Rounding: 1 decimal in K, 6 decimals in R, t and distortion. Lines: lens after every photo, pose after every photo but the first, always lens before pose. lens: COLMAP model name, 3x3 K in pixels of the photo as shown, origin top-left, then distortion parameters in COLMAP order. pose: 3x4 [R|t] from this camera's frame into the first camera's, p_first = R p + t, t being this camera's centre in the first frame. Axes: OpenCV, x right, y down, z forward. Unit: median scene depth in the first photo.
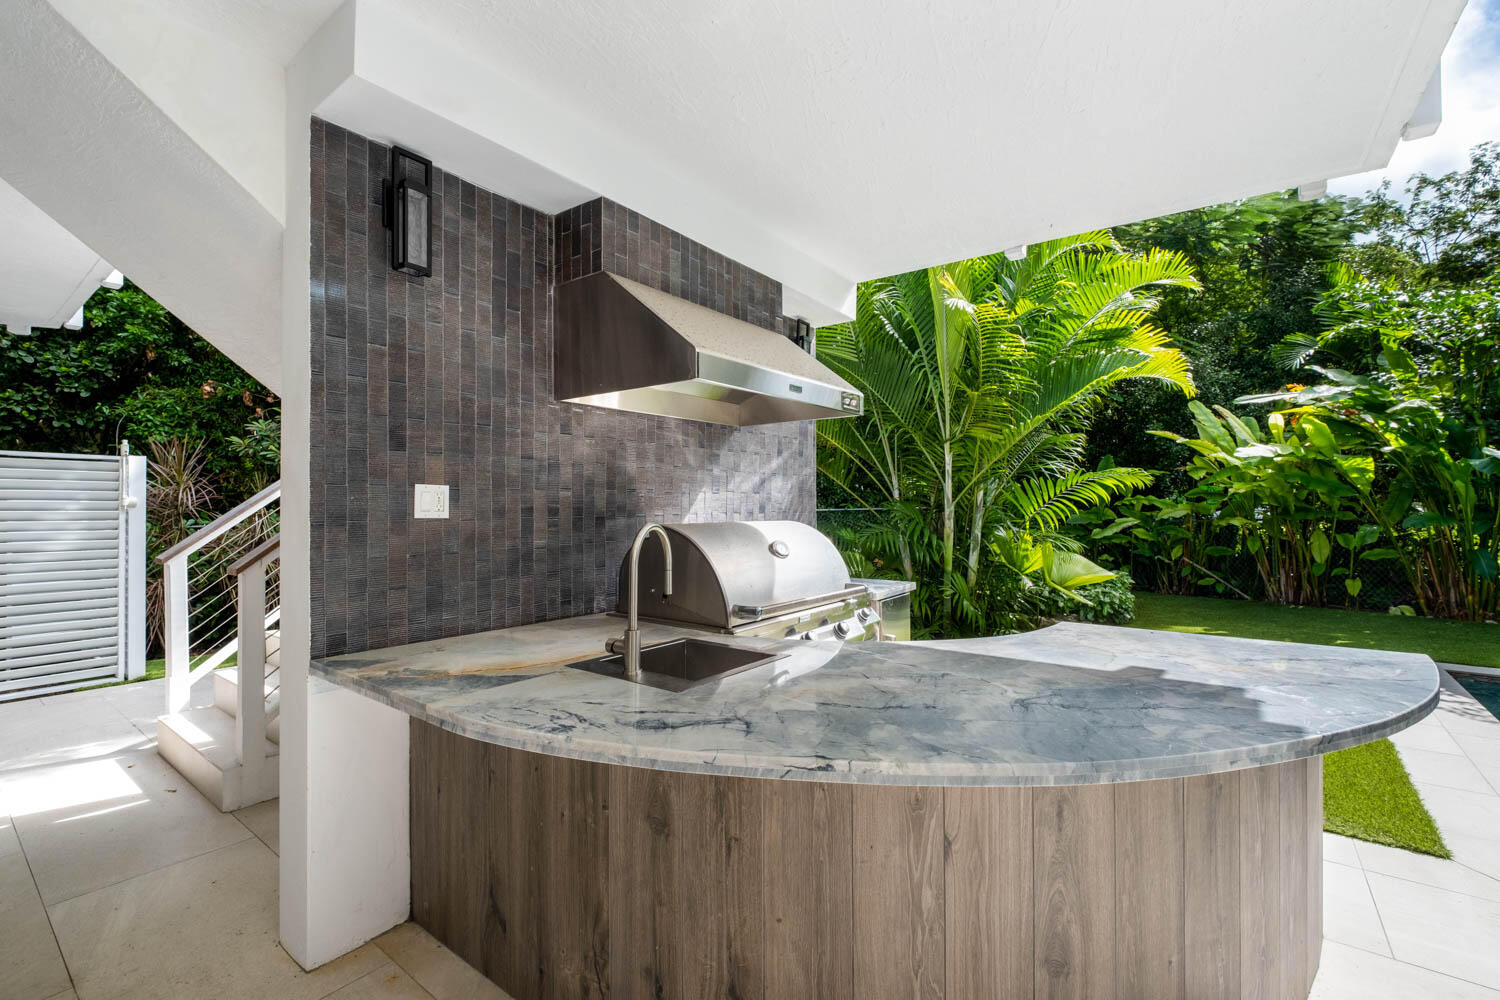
lens RADIAL K [[645.9, 0, 748.4], [0, 645.9, 492.9], [0, 0, 1]] dist [-0.001896, -0.000242]
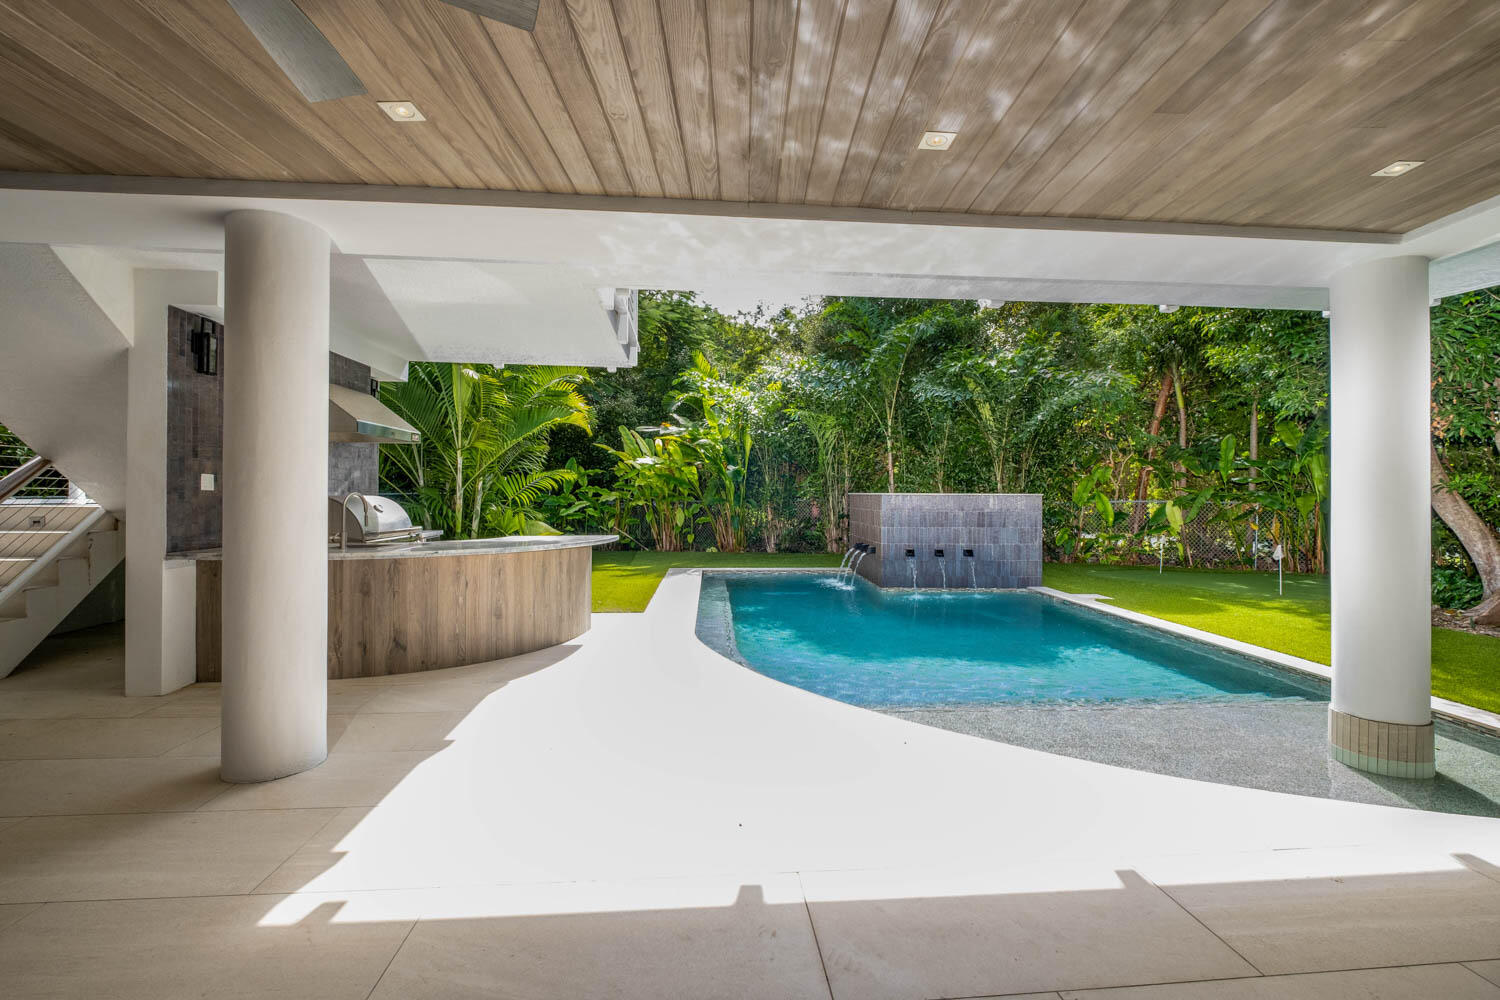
lens RADIAL K [[645.9, 0, 748.4], [0, 645.9, 492.9], [0, 0, 1]] dist [-0.001896, -0.000242]
pose [[0.742106, 0.006555, 0.670250, -0.244597], [-0.017071, 0.999813, 0.009123, -0.000282], [-0.670065, -0.018212, 0.742079, -0.703703]]
